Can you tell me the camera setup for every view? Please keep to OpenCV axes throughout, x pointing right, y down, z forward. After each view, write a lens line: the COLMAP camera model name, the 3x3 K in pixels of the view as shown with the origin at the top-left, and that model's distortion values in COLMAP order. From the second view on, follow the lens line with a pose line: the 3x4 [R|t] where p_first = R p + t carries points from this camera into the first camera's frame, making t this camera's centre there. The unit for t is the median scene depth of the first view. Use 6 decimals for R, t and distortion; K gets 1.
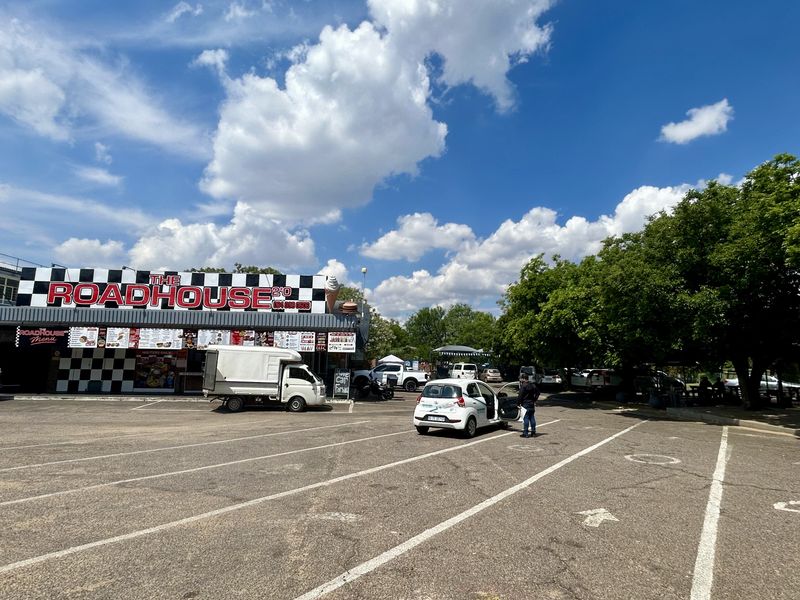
lens RADIAL K [[423.4, 0, 400.5], [0, 423.4, 301.0], [0, 0, 1]] dist [-0.000362, -0.000555]
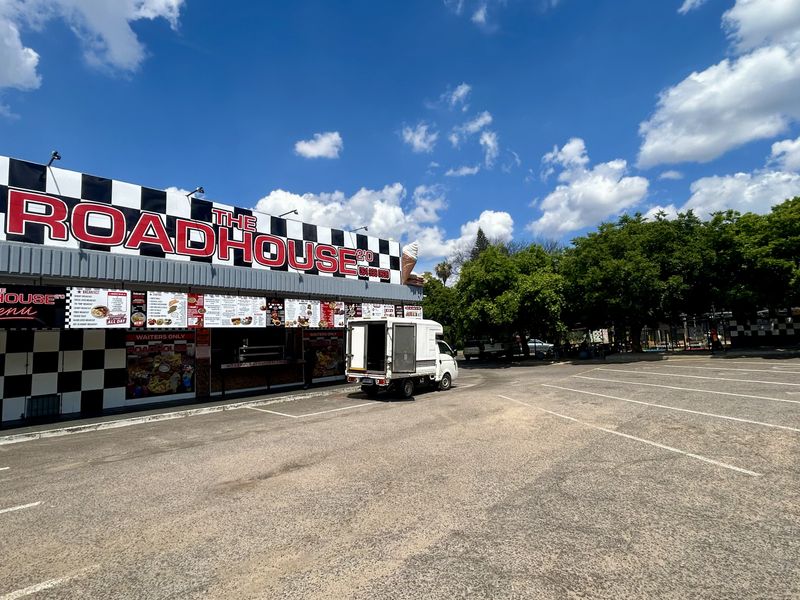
lens RADIAL K [[423.4, 0, 400.5], [0, 423.4, 299.7], [0, 0, 1]] dist [-0.000362, -0.000555]
pose [[0.714190, 0.021863, 0.699610, -0.832457], [-0.040409, 0.999133, 0.010028, 0.054237], [-0.698784, -0.035432, 0.714454, 0.366174]]
